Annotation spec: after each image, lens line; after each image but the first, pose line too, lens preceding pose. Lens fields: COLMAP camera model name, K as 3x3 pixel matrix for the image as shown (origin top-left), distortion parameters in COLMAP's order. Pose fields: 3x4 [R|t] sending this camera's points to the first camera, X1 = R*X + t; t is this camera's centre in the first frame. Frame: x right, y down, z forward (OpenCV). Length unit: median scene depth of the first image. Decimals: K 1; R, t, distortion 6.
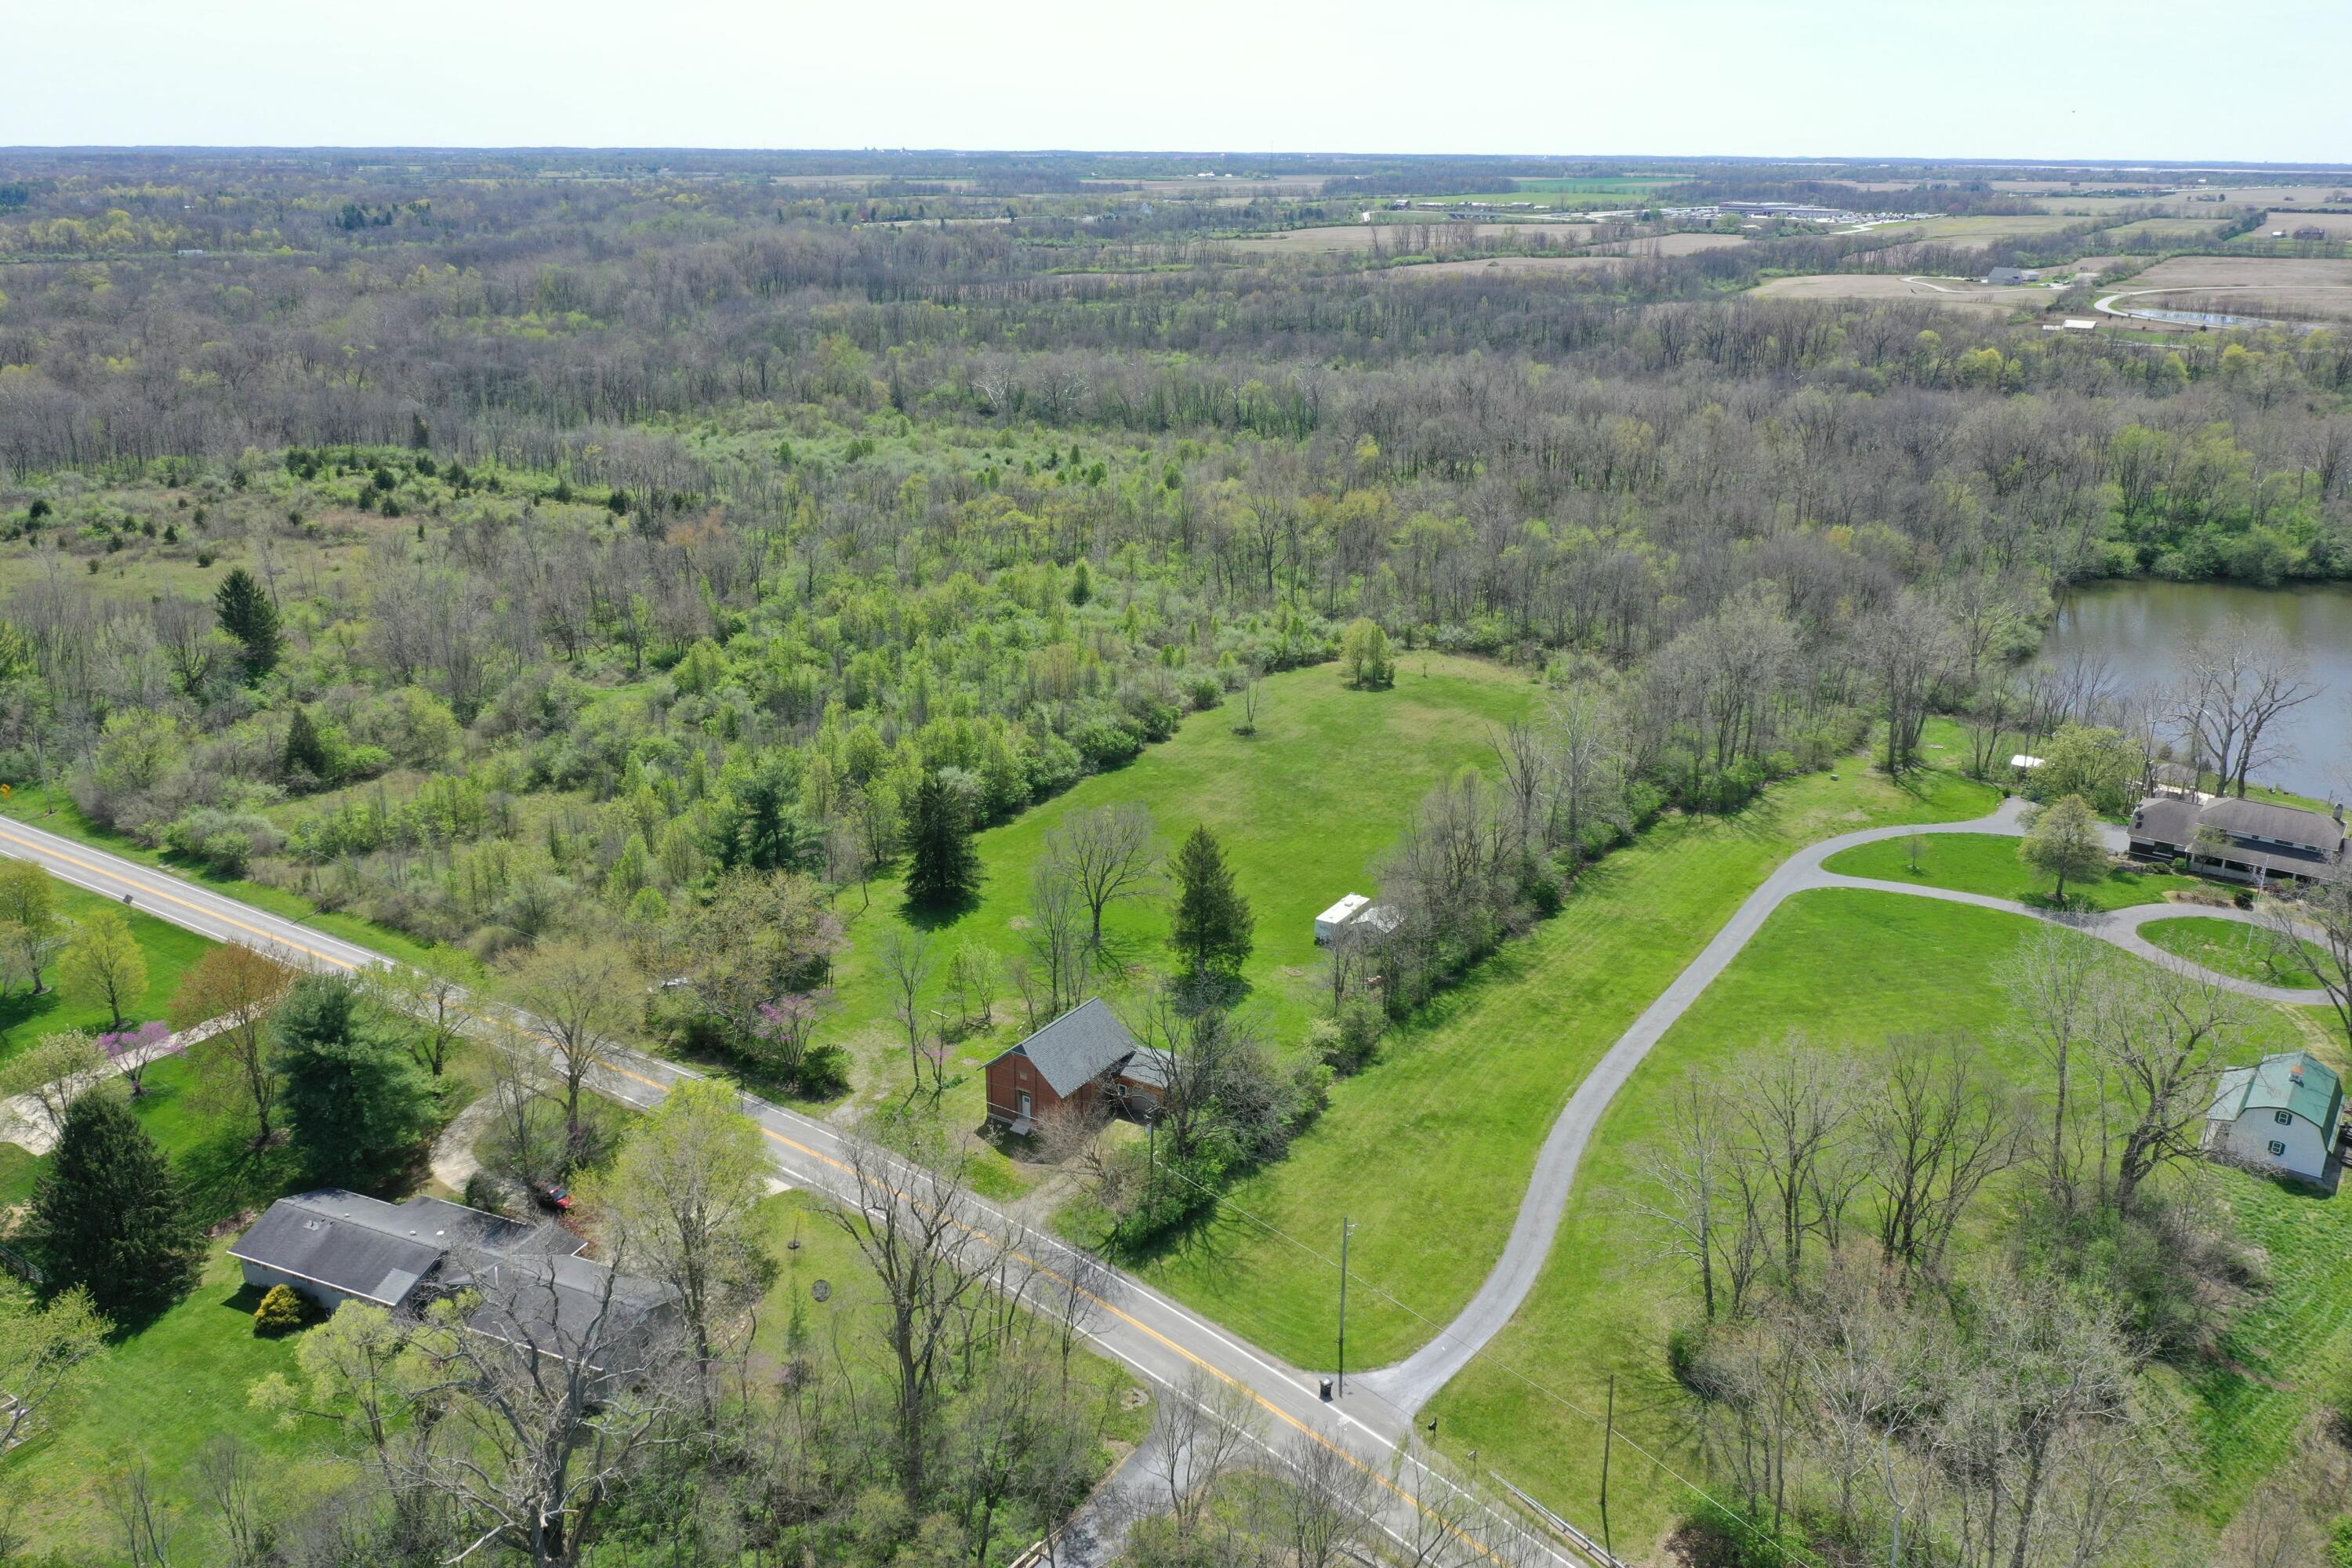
lens RADIAL K [[1849.3, 0, 1176.0], [0, 1849.3, 784.0], [0, 0, 1]] dist [-0.013693, -0.002587]
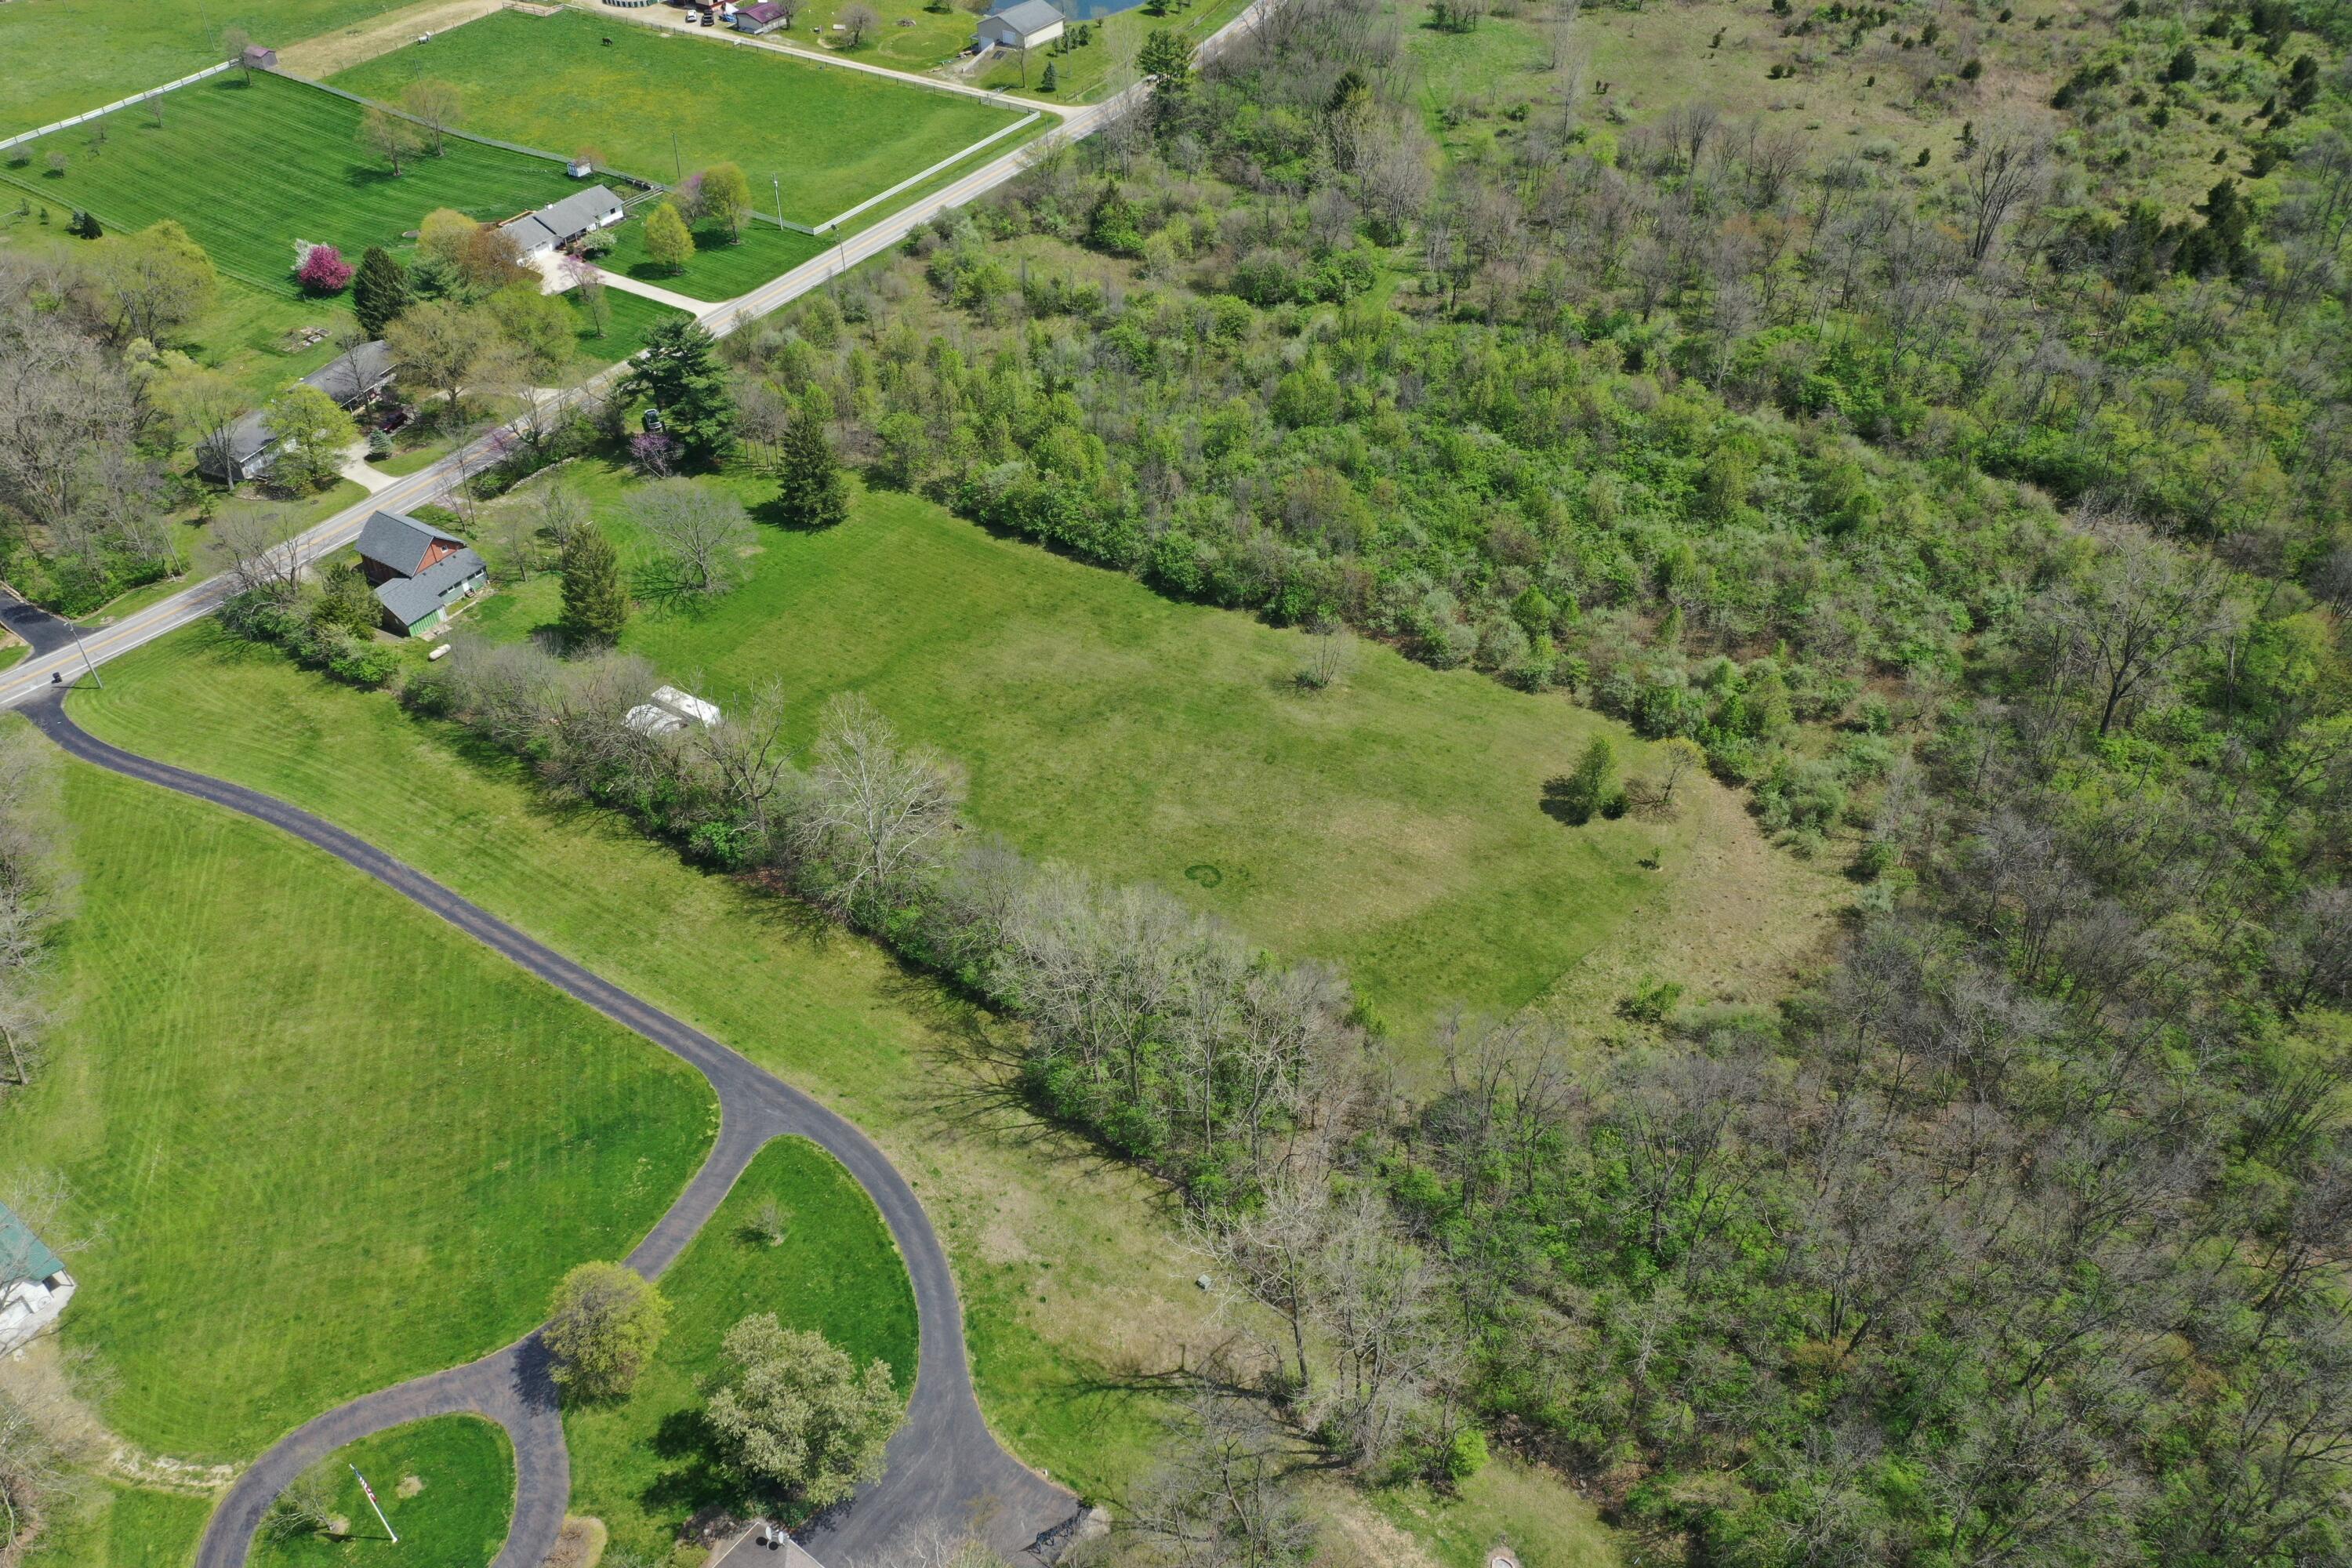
lens RADIAL K [[1848.7, 0, 1177.9], [0, 1848.7, 791.1], [0, 0, 1]] dist [-0.013319, -0.001676]
pose [[-0.018941, 0.638375, -0.769493, 0.827067], [-0.310345, 0.727862, 0.611476, -0.558996], [0.950435, 0.250390, 0.184330, 0.963411]]
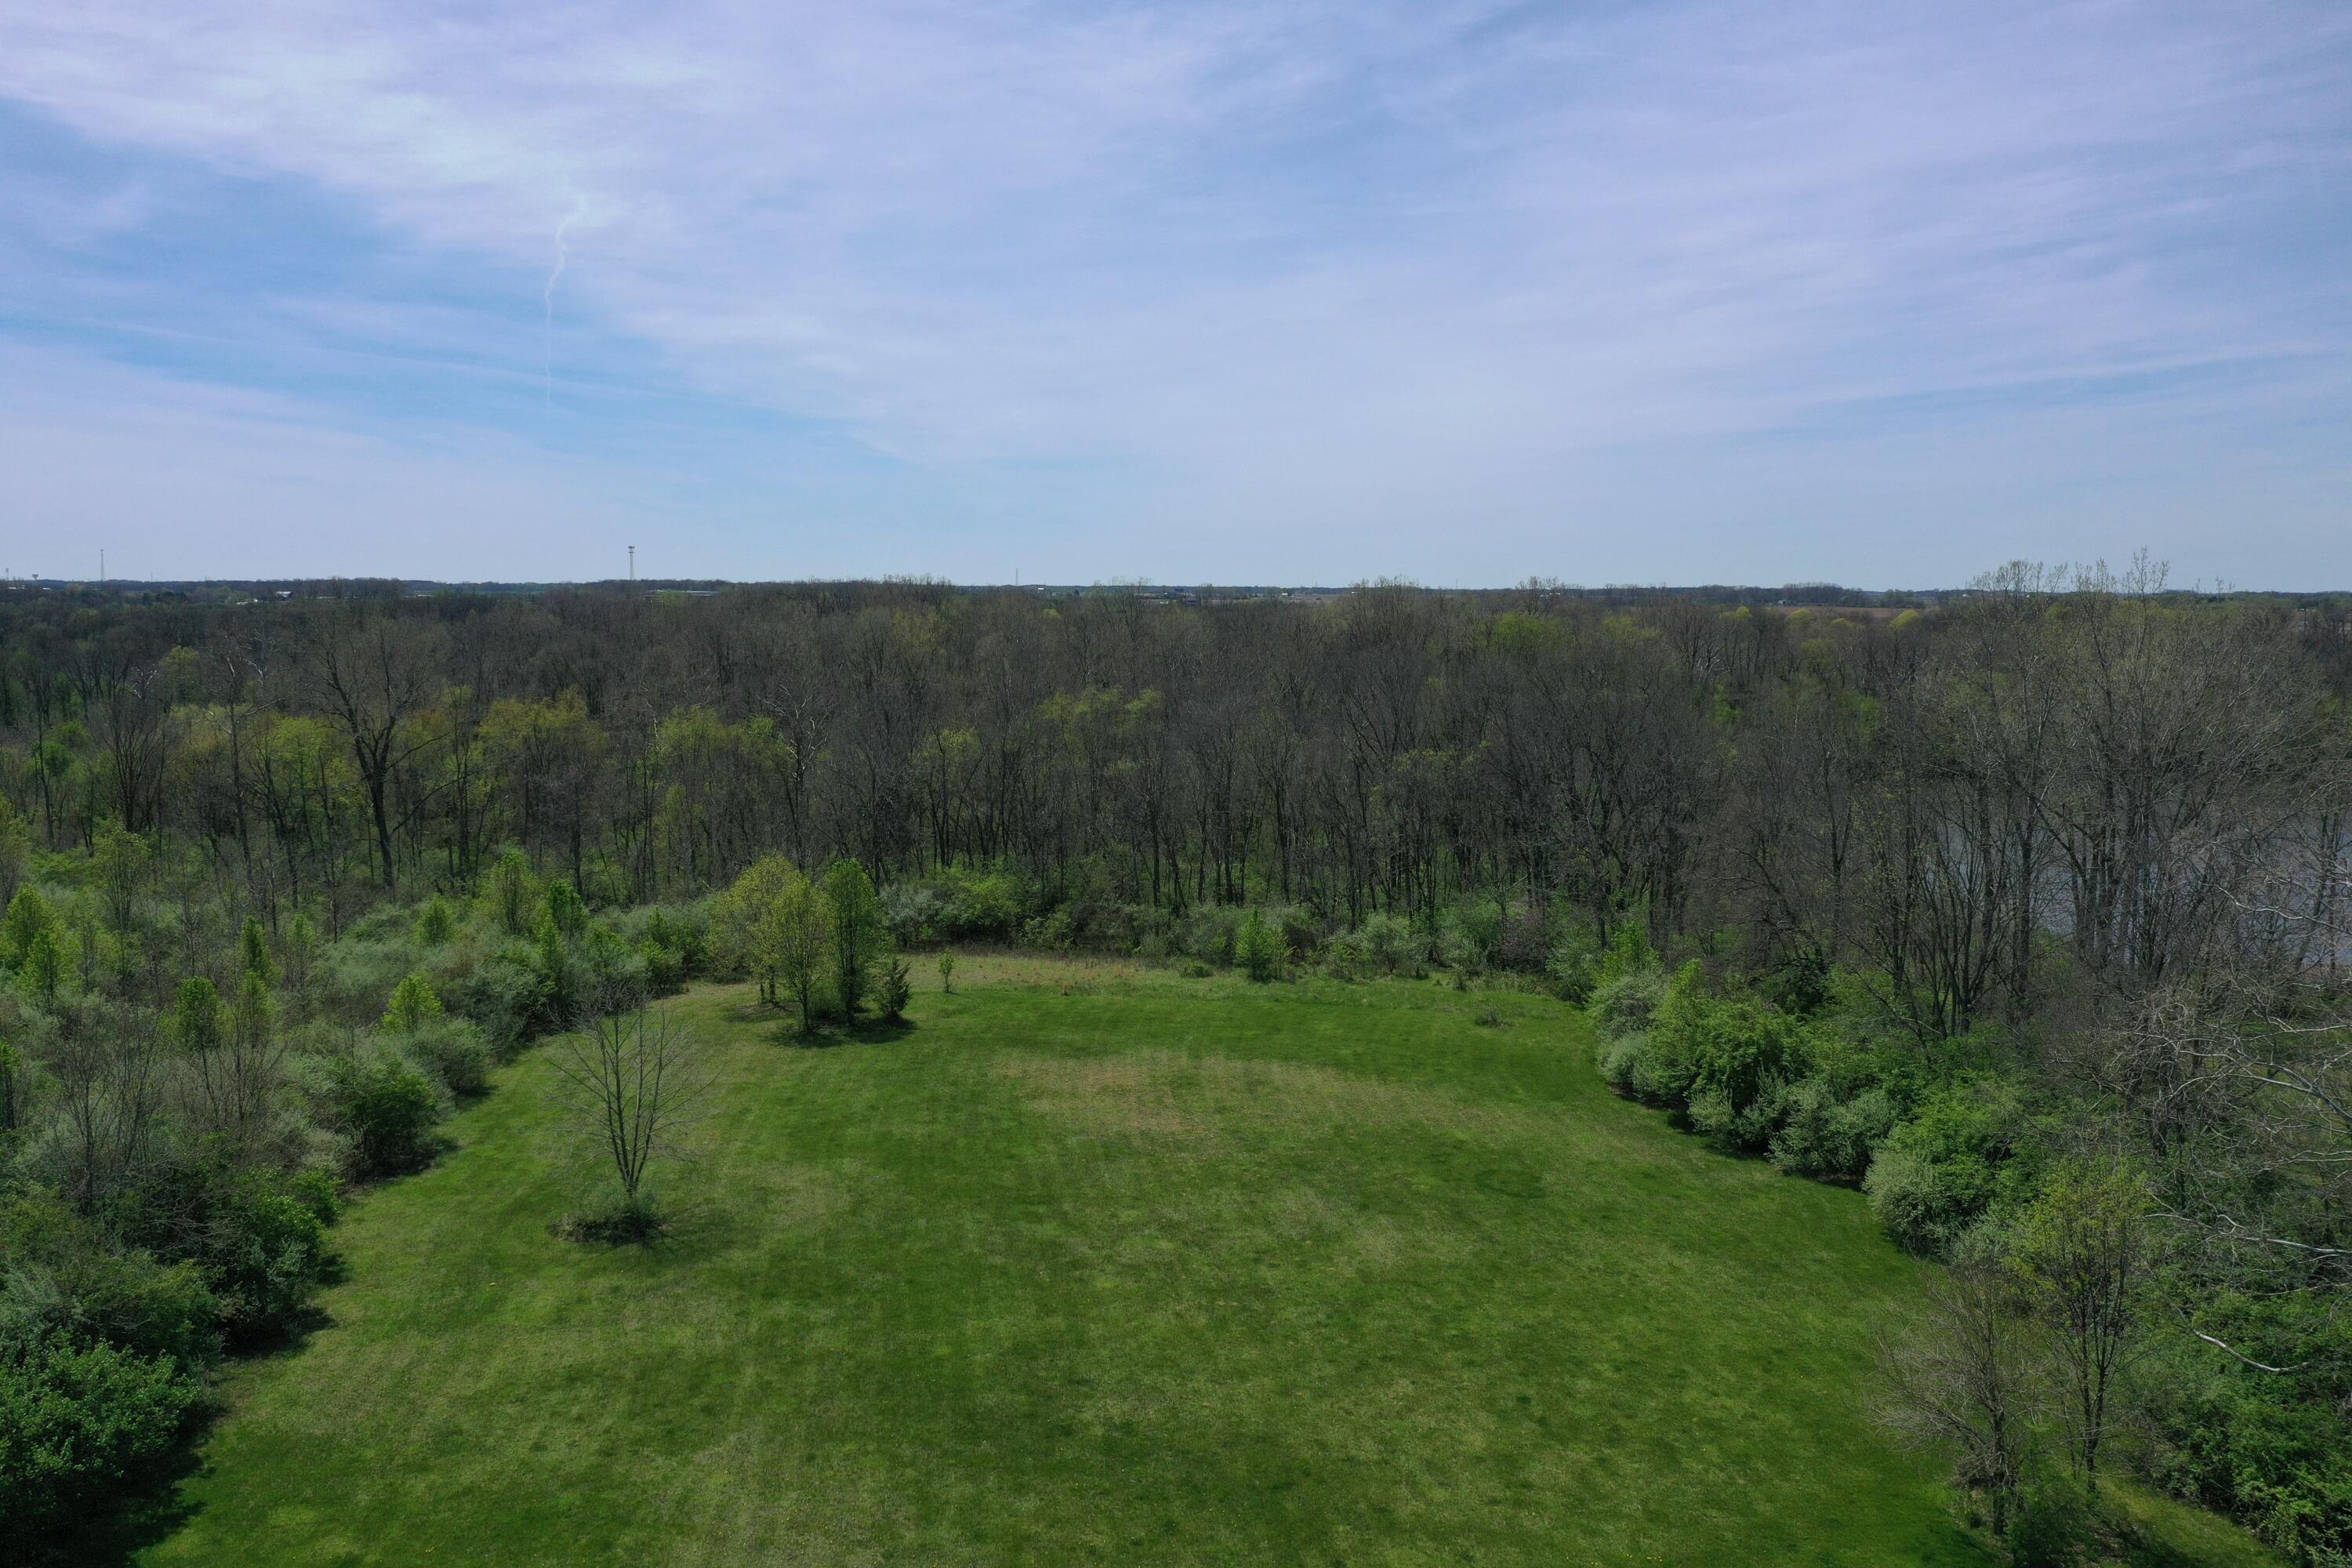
lens RADIAL K [[1848.7, 0, 1177.9], [0, 1848.7, 791.1], [0, 0, 1]] dist [-0.013319, -0.001676]
pose [[0.833694, -0.061188, 0.548826, -0.041510], [0.180522, 0.969437, -0.166141, -0.036133], [-0.521886, 0.237586, 0.819260, 0.872207]]
